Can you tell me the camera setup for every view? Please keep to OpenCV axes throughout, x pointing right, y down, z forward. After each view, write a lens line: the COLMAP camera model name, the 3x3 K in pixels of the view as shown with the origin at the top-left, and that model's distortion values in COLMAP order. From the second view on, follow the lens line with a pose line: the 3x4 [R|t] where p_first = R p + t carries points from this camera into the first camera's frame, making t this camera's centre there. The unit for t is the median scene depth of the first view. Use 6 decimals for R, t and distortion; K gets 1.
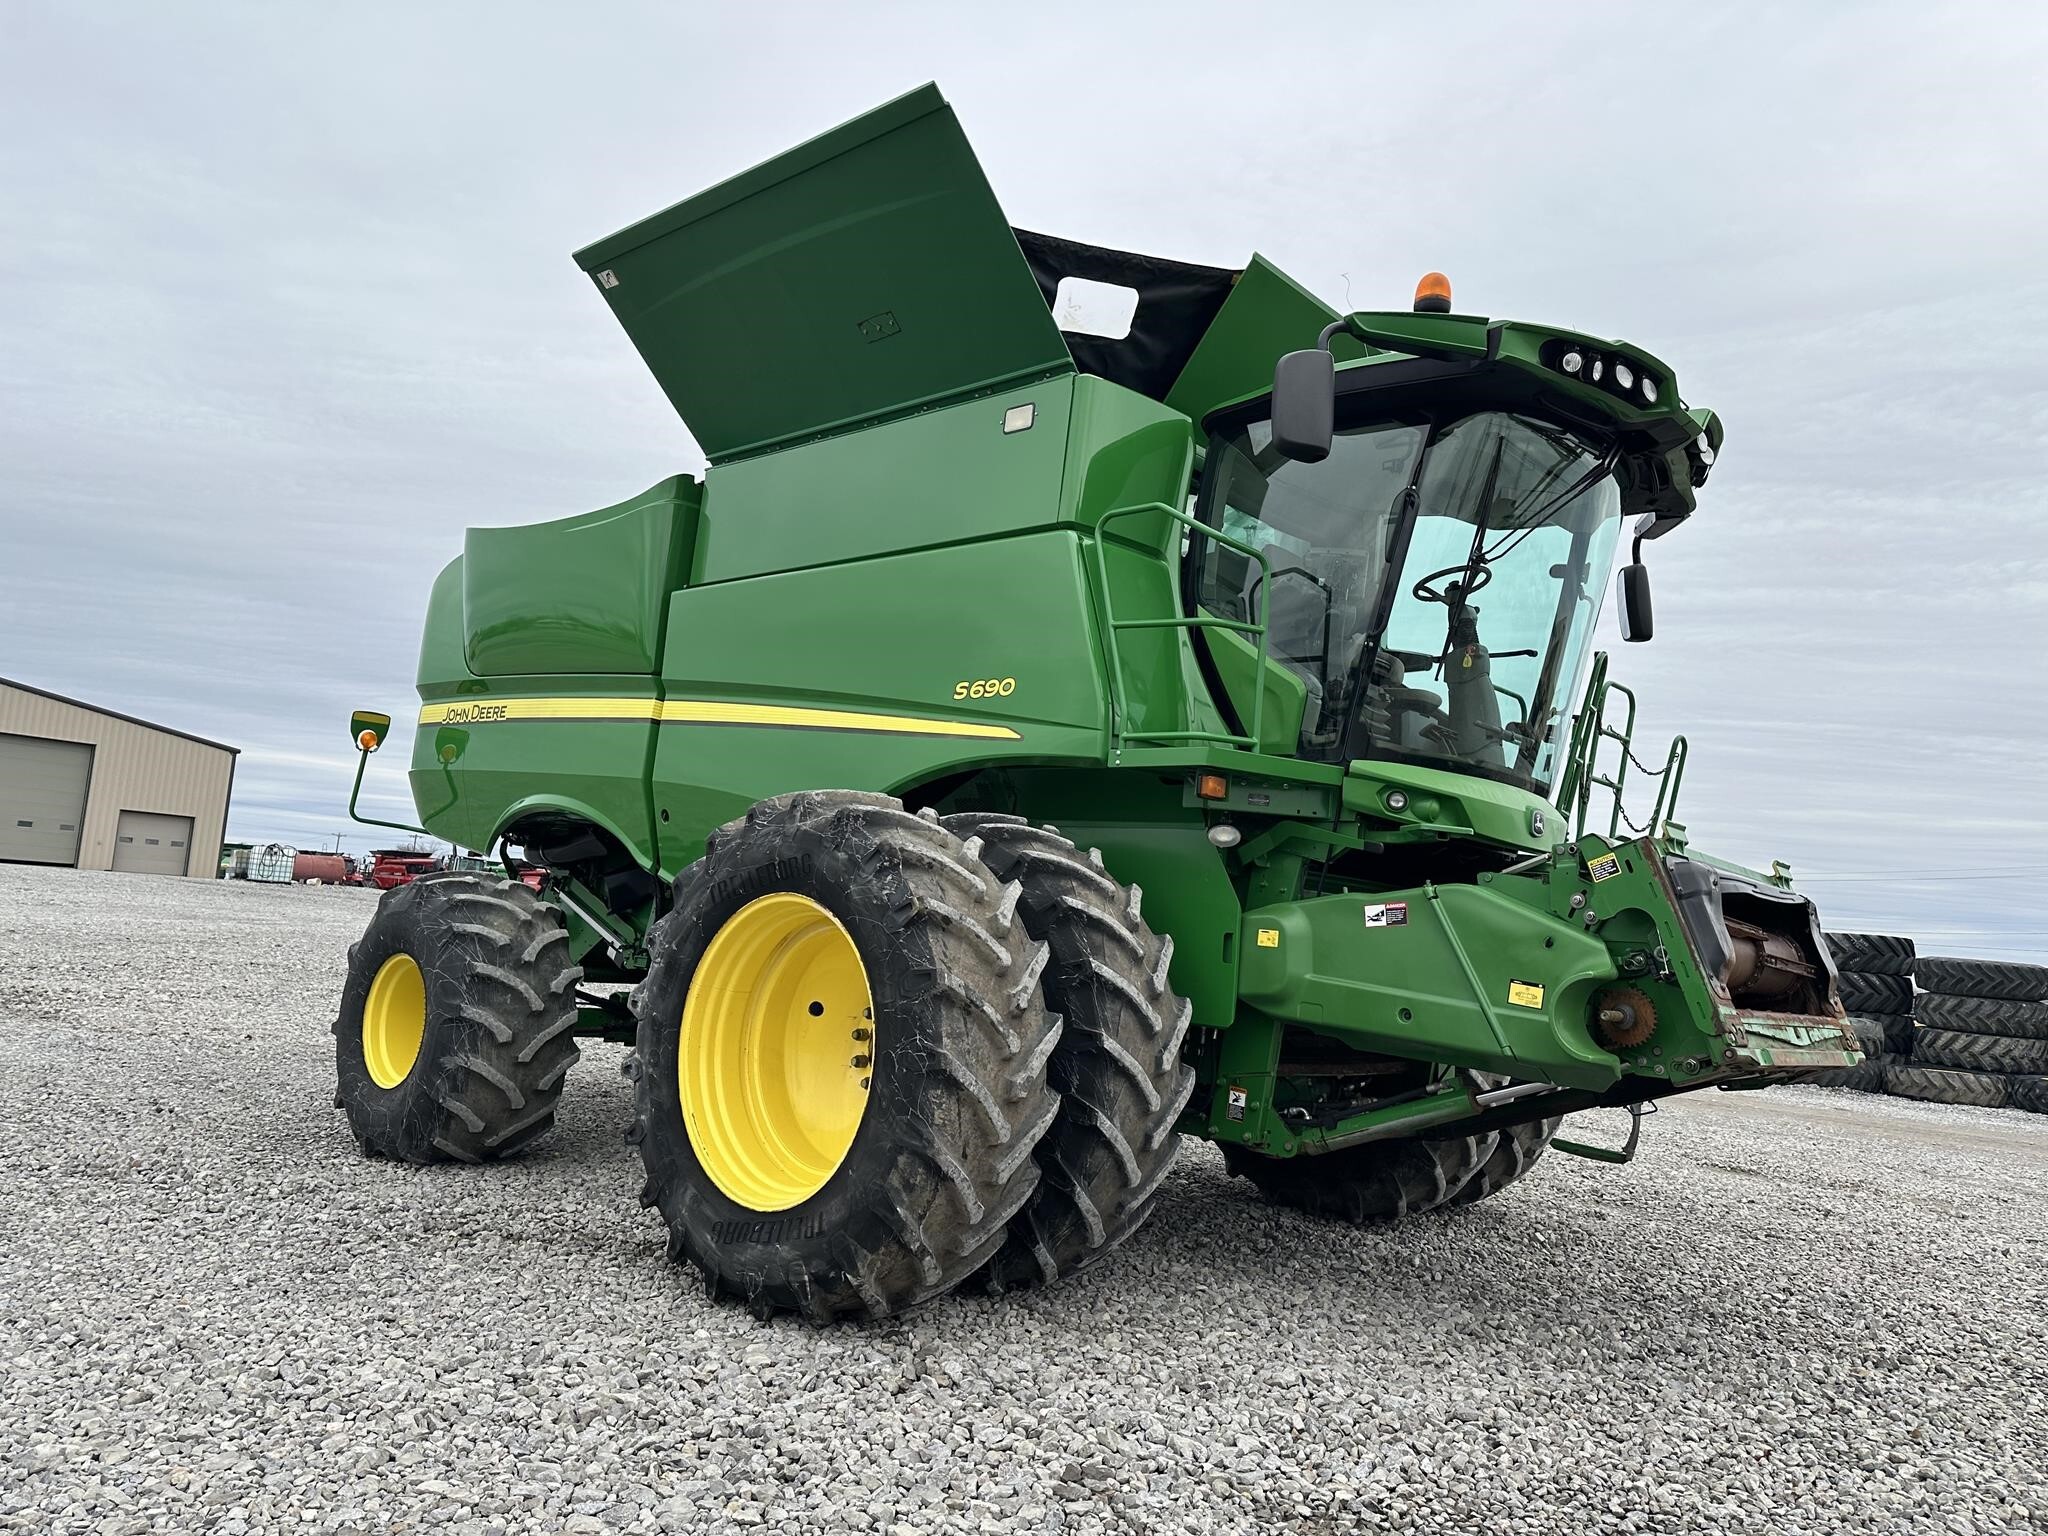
lens RADIAL K [[1440.2, 0, 1024.8], [0, 1440.2, 775.3], [0, 0, 1]] dist [0.074503, -0.105101]
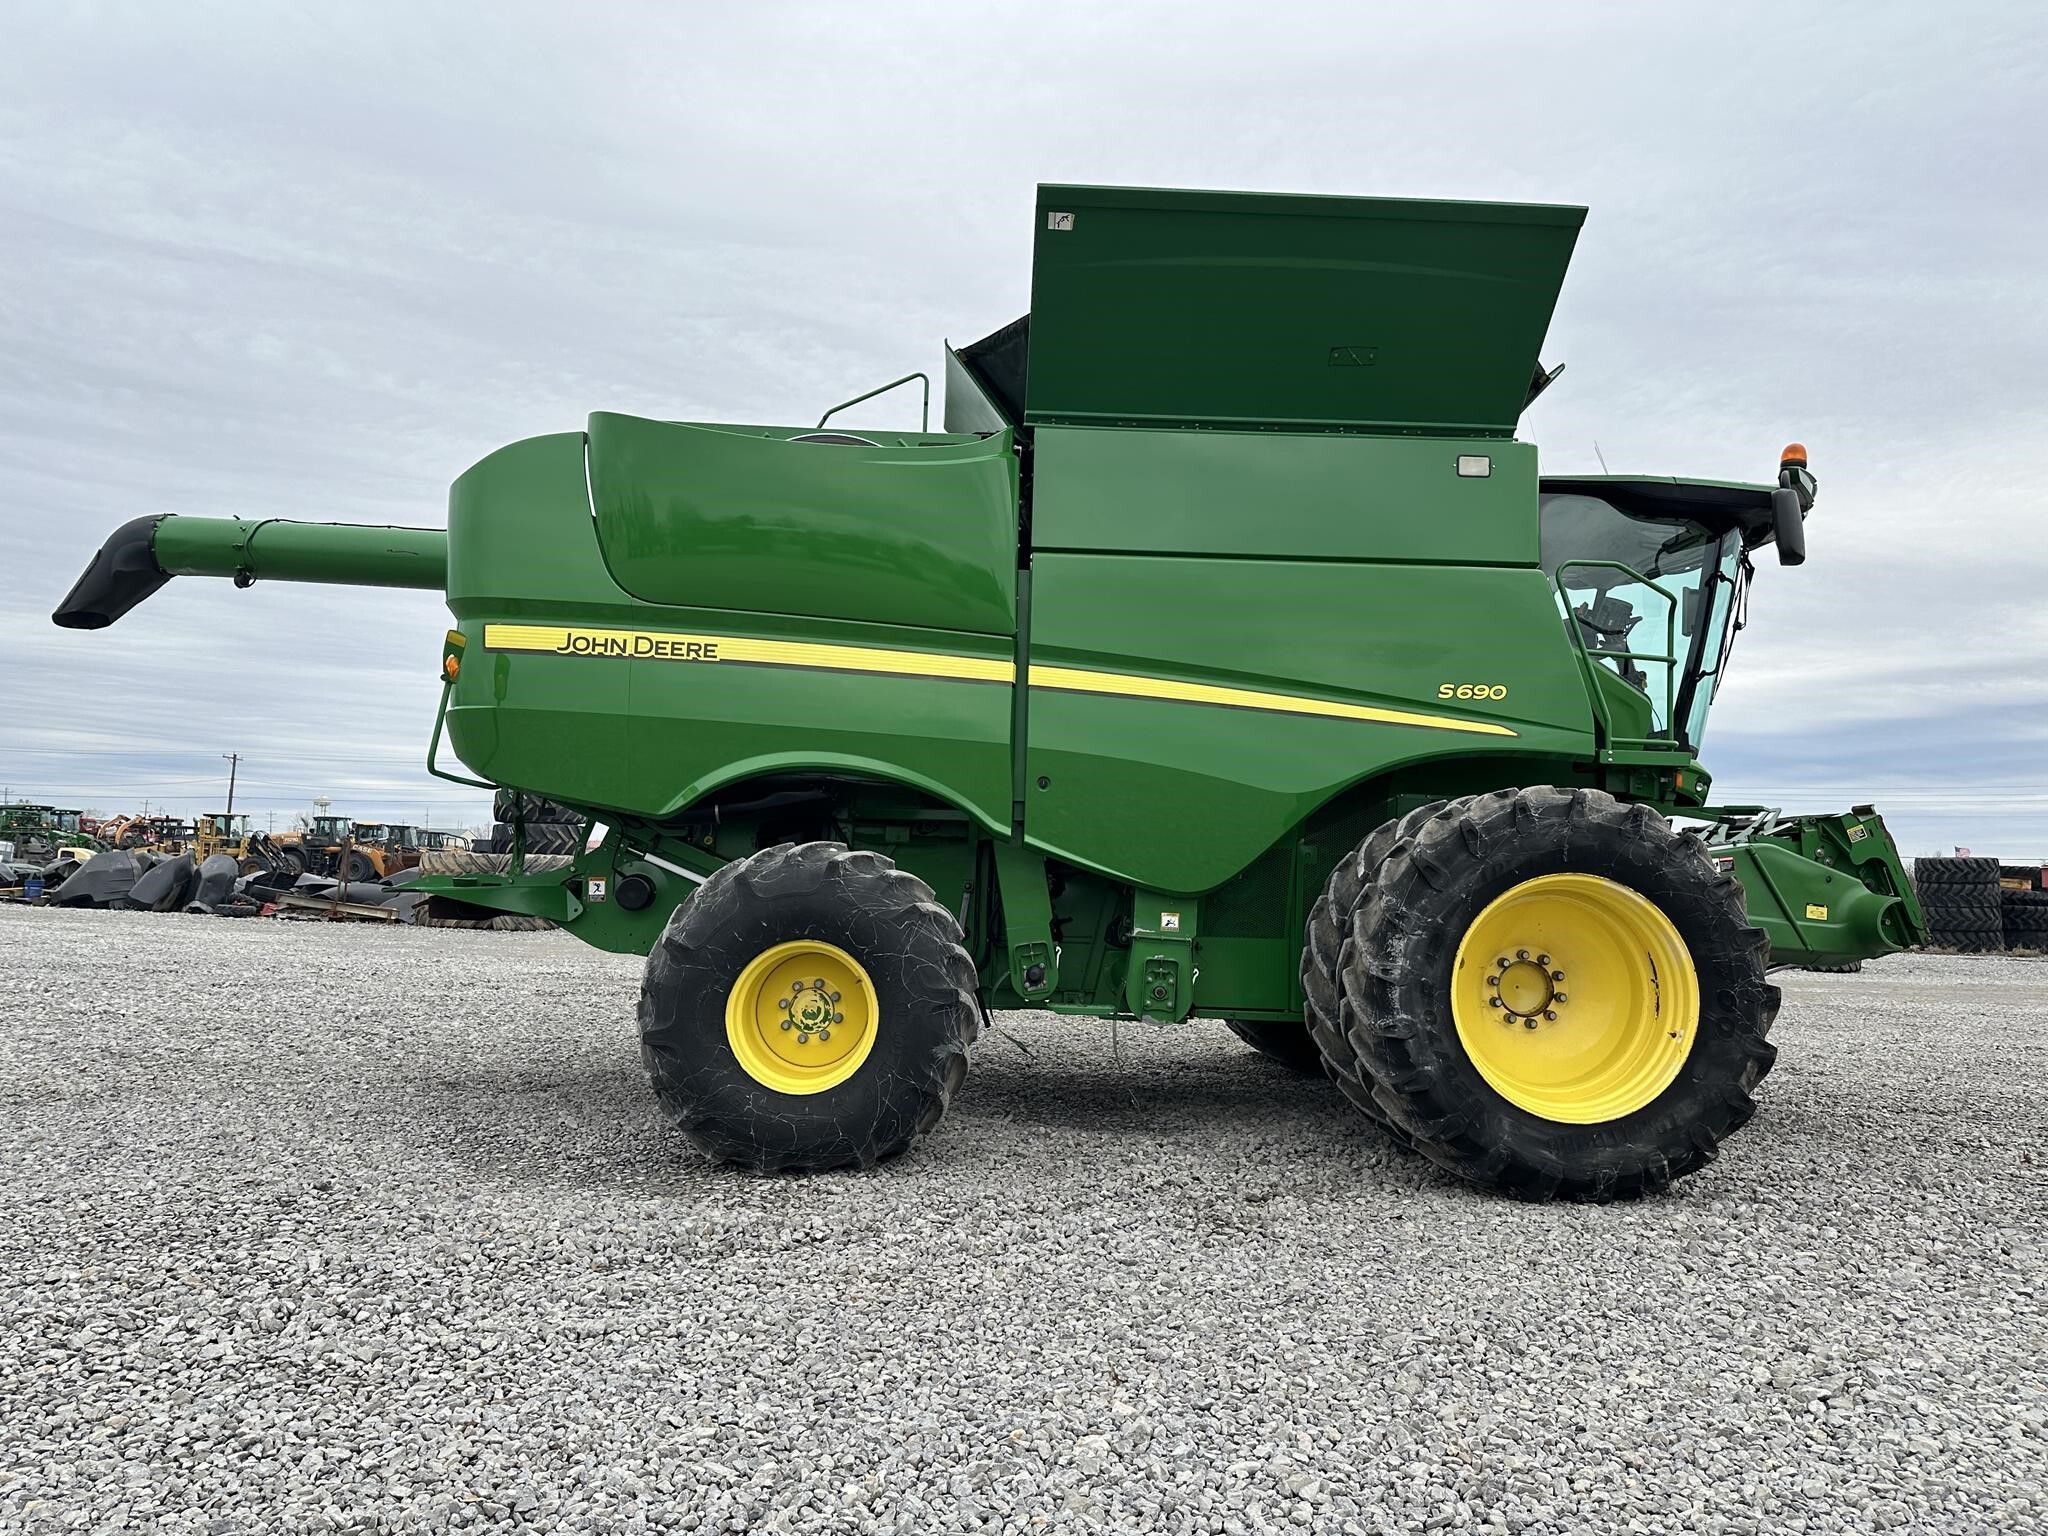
lens RADIAL K [[1440.2, 0, 1024.8], [0, 1440.2, 775.3], [0, 0, 1]] dist [0.074503, -0.105101]
pose [[0.733257, -0.007466, 0.679910, -1.283638], [-0.050816, 0.996542, 0.065746, -0.057221], [-0.678050, -0.082759, 0.730342, 0.388577]]
